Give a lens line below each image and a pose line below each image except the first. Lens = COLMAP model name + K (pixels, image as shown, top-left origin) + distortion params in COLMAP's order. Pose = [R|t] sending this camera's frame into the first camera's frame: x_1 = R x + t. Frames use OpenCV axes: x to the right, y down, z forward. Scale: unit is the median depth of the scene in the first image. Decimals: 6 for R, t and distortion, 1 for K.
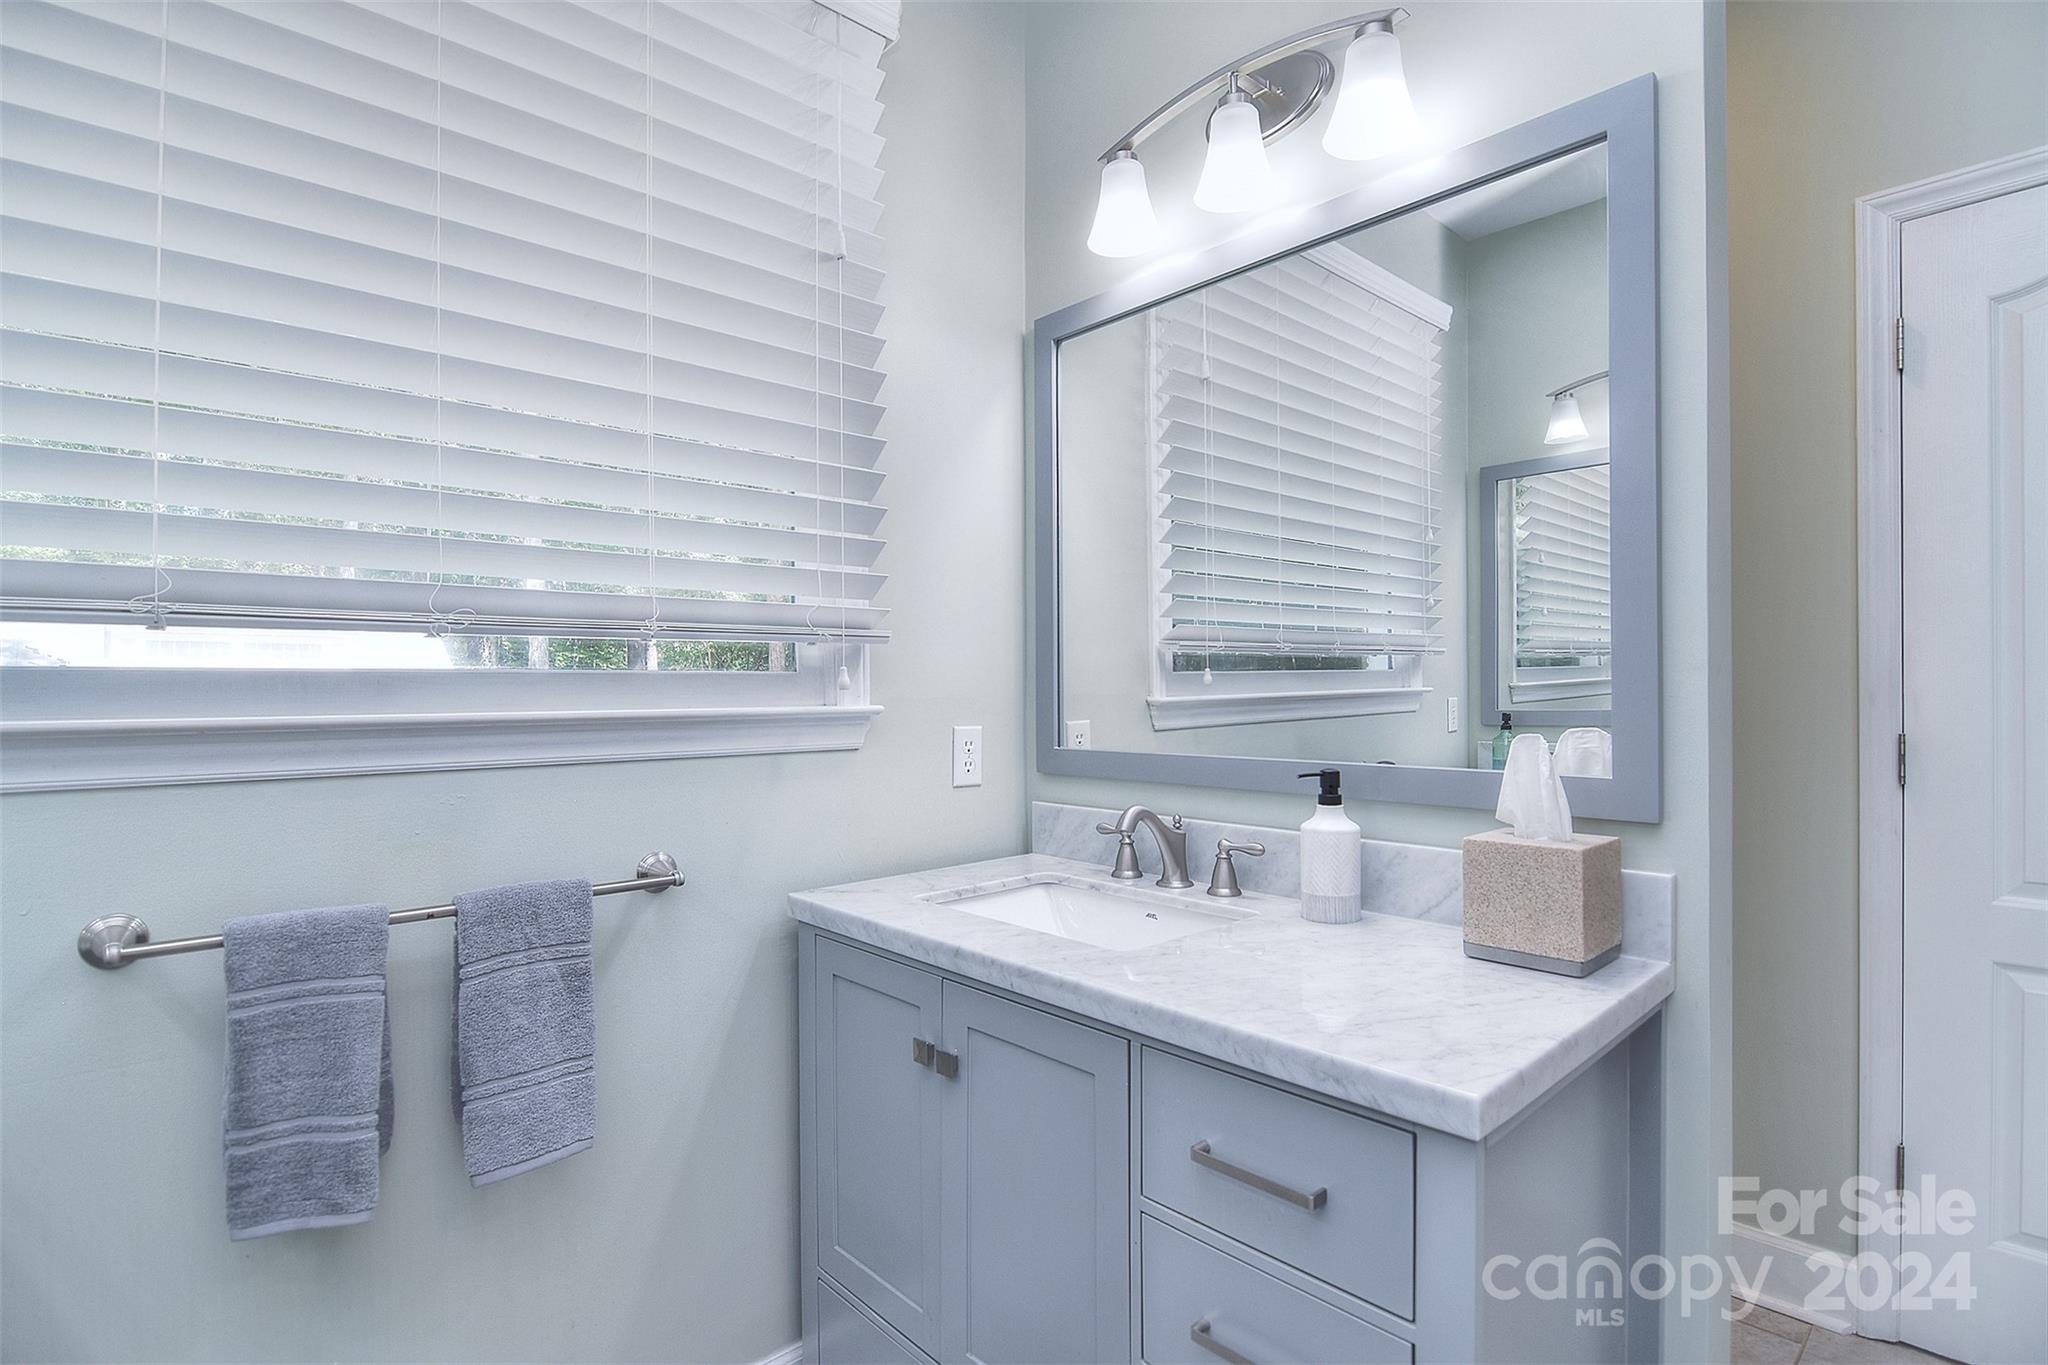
lens RADIAL K [[992.1, 0, 1029.5], [0, 992.1, 685.6], [0, 0, 1]] dist [-0.007513, -0.010543]
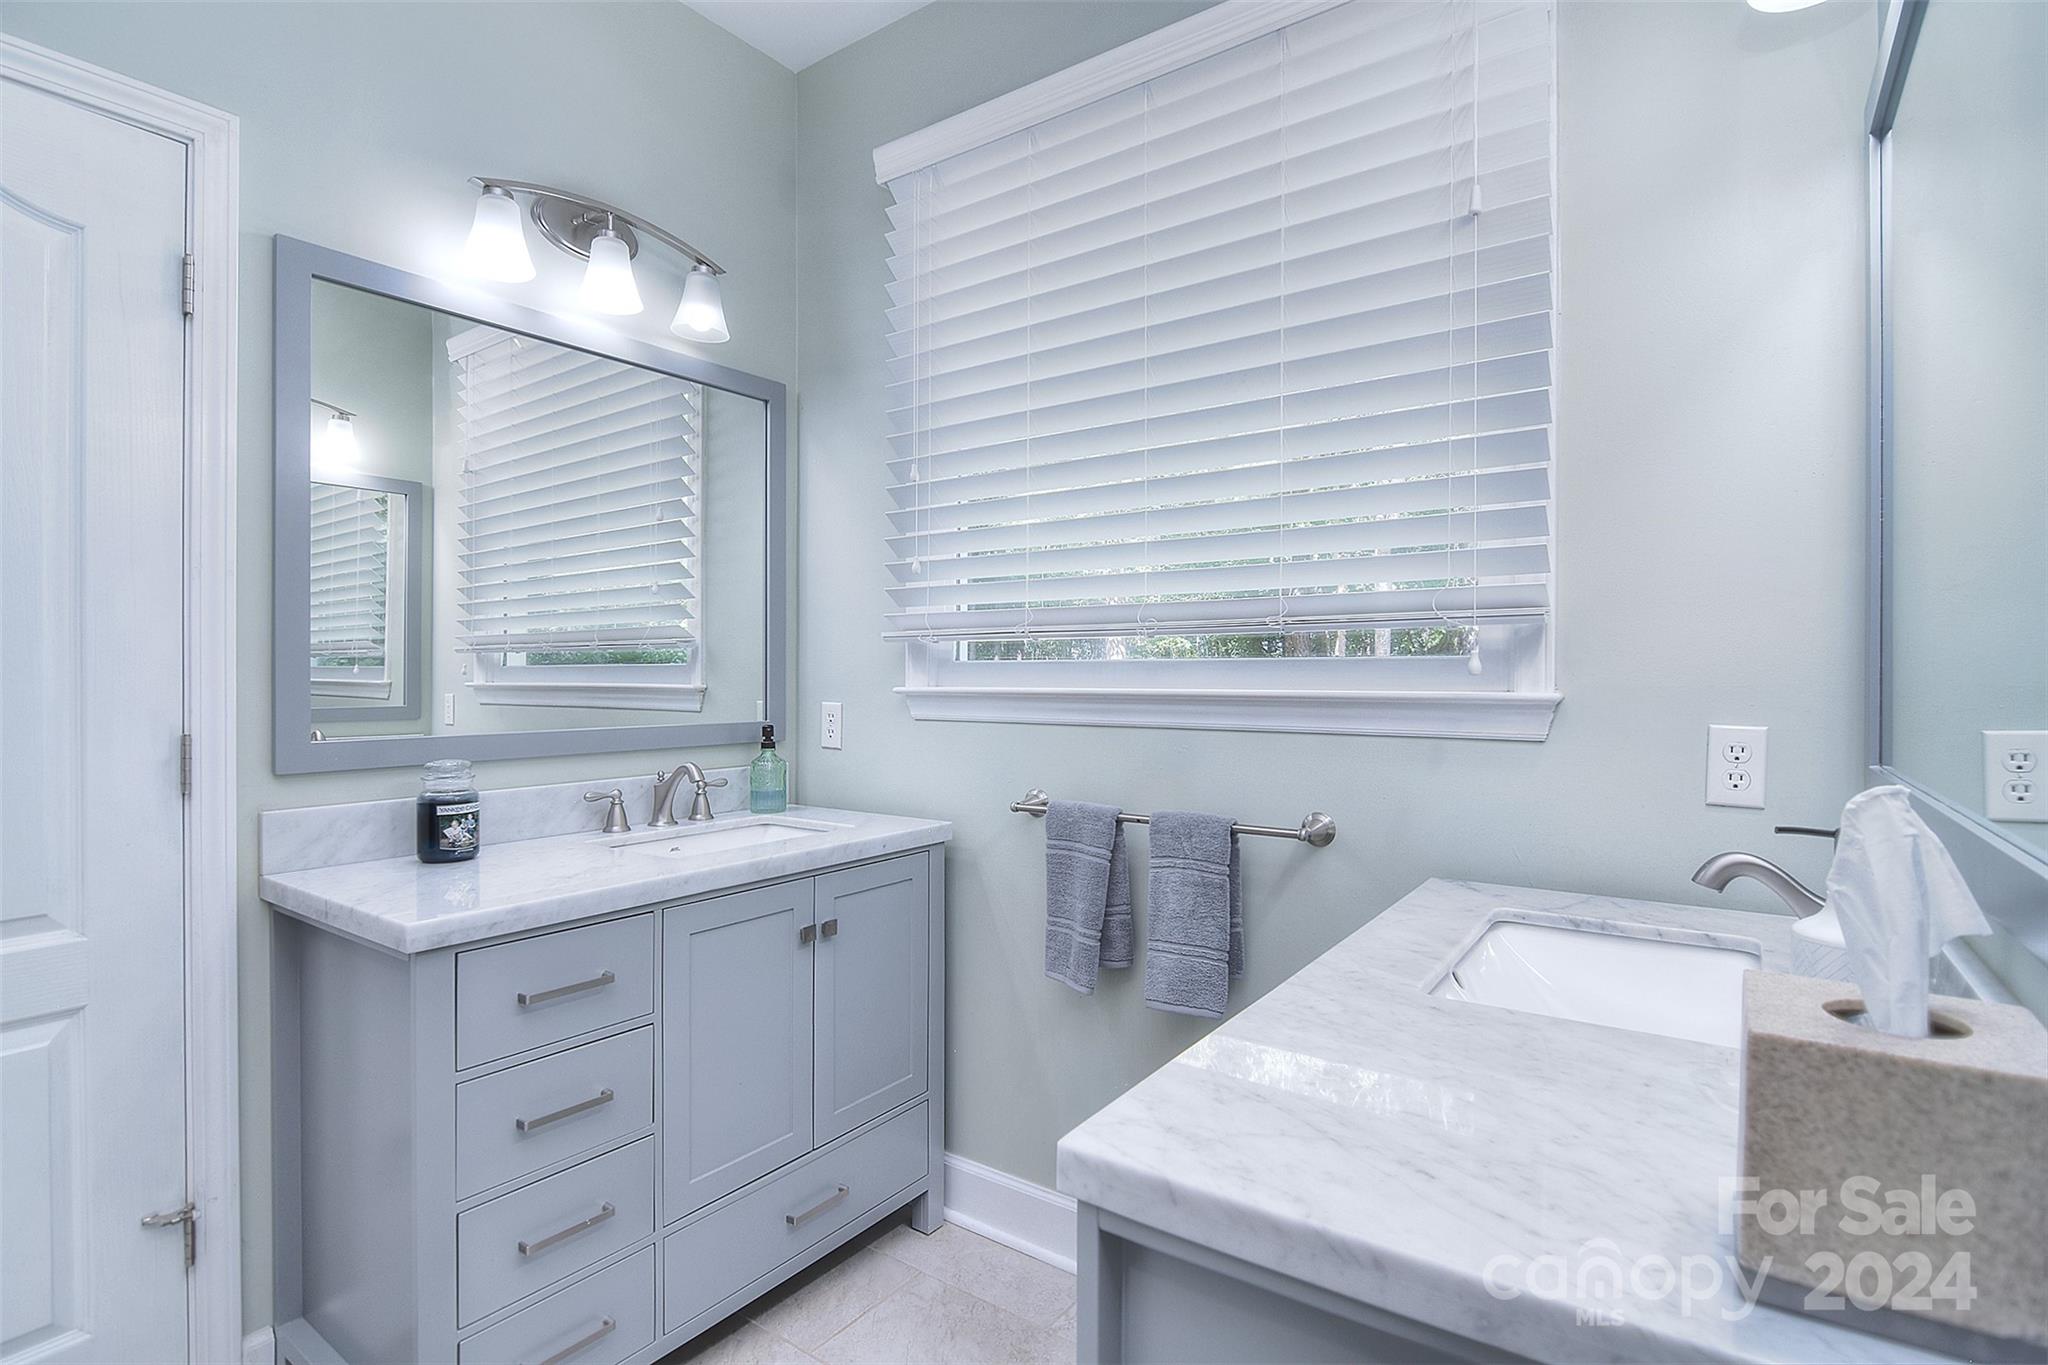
lens RADIAL K [[992.1, 0, 1028.9], [0, 992.1, 679.1], [0, 0, 1]] dist [-0.007513, -0.010543]
pose [[0.203250, 0.007172, -0.979101, 0.641987], [-0.000202, 0.999973, 0.007283, 0.001689], [0.979127, -0.001282, 0.203246, 0.395309]]
